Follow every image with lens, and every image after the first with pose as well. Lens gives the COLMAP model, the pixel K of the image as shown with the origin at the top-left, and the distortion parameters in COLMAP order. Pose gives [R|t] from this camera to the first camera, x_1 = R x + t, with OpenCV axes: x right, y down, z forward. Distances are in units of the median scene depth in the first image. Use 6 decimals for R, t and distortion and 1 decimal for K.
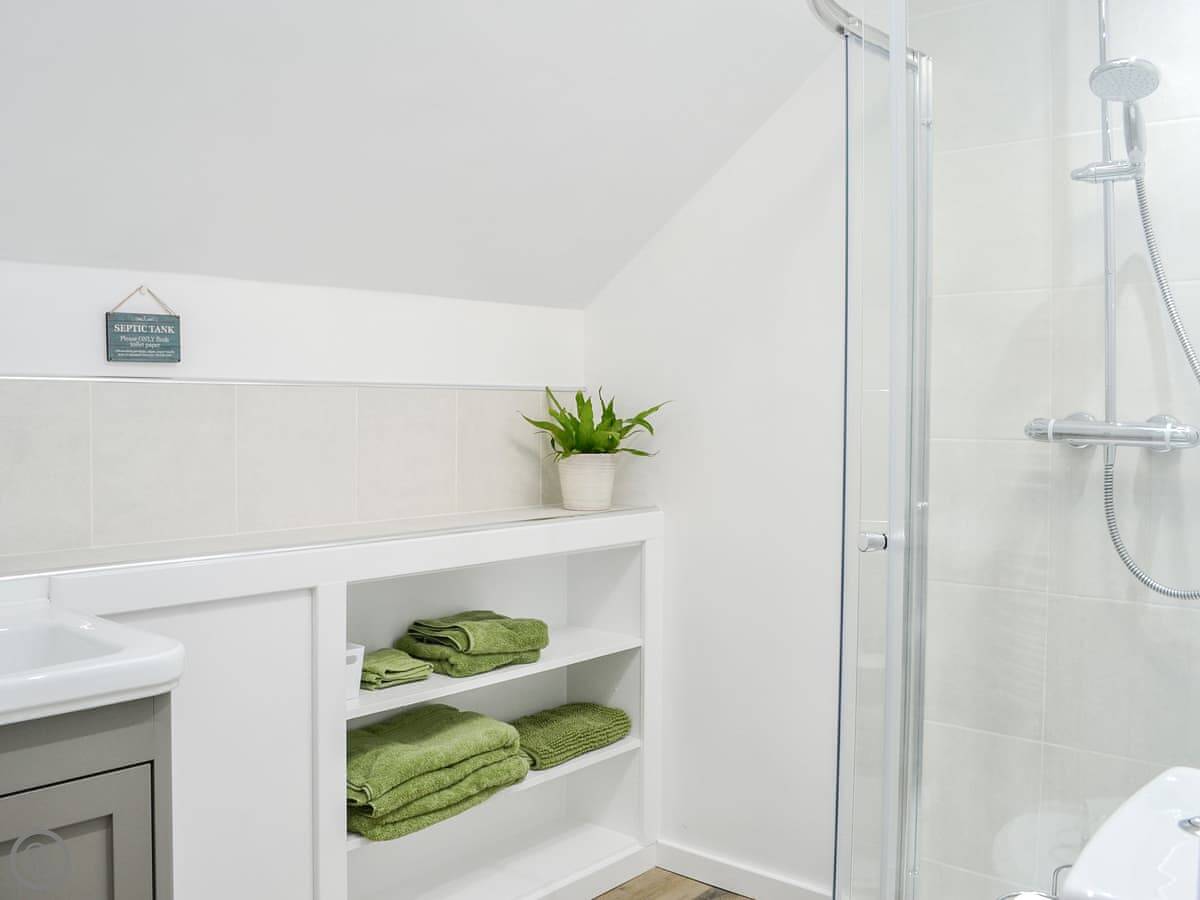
lens RADIAL K [[1077.6, 0, 599.1], [0, 1077.6, 447.4], [0, 0, 1]] dist [-0.066566, -0.013843]
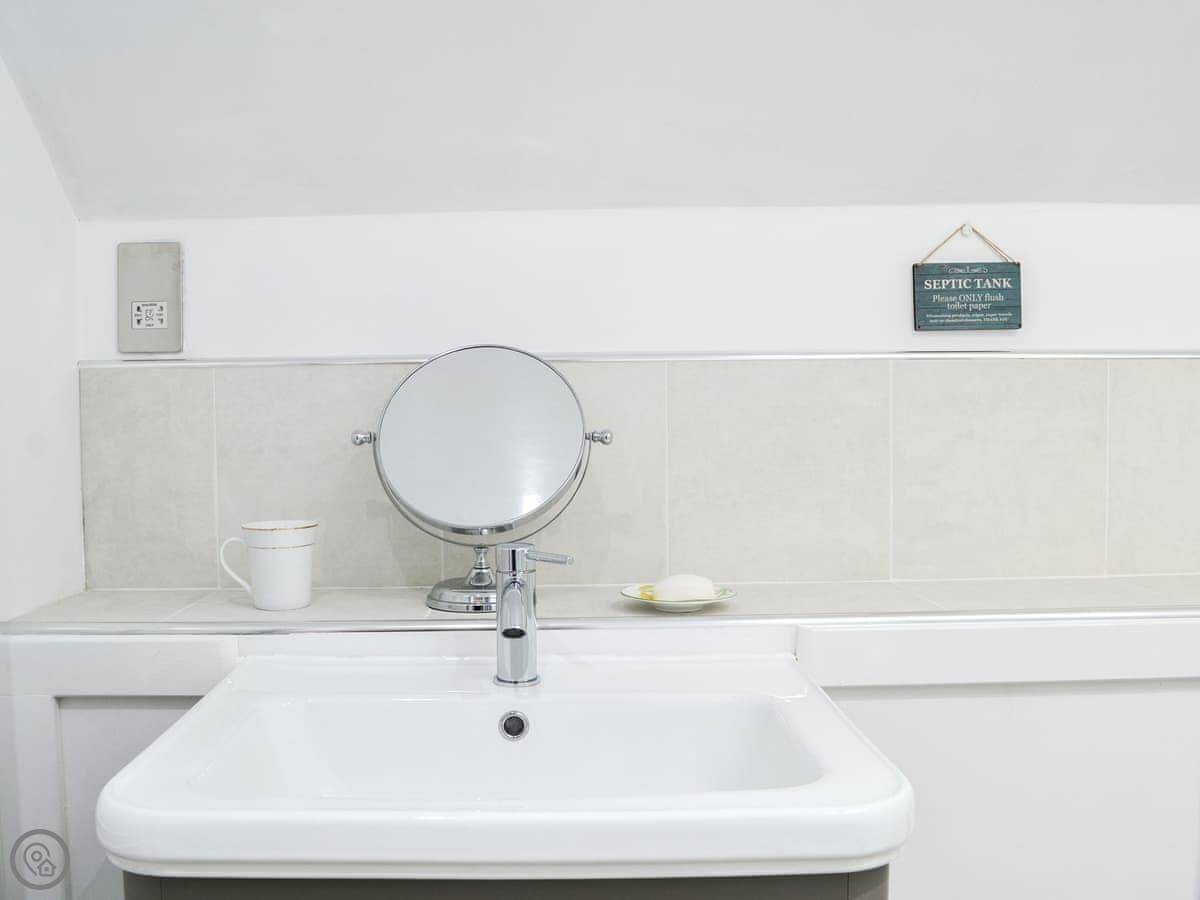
lens RADIAL K [[1077.6, 0, 598.0], [0, 1077.6, 441.9], [0, 0, 1]] dist [-0.066566, -0.013843]
pose [[0.654970, 0.027966, -0.755137, -0.042661], [-0.015796, 0.999603, 0.023320, -0.017413], [0.755490, -0.003346, 0.655152, 0.337310]]
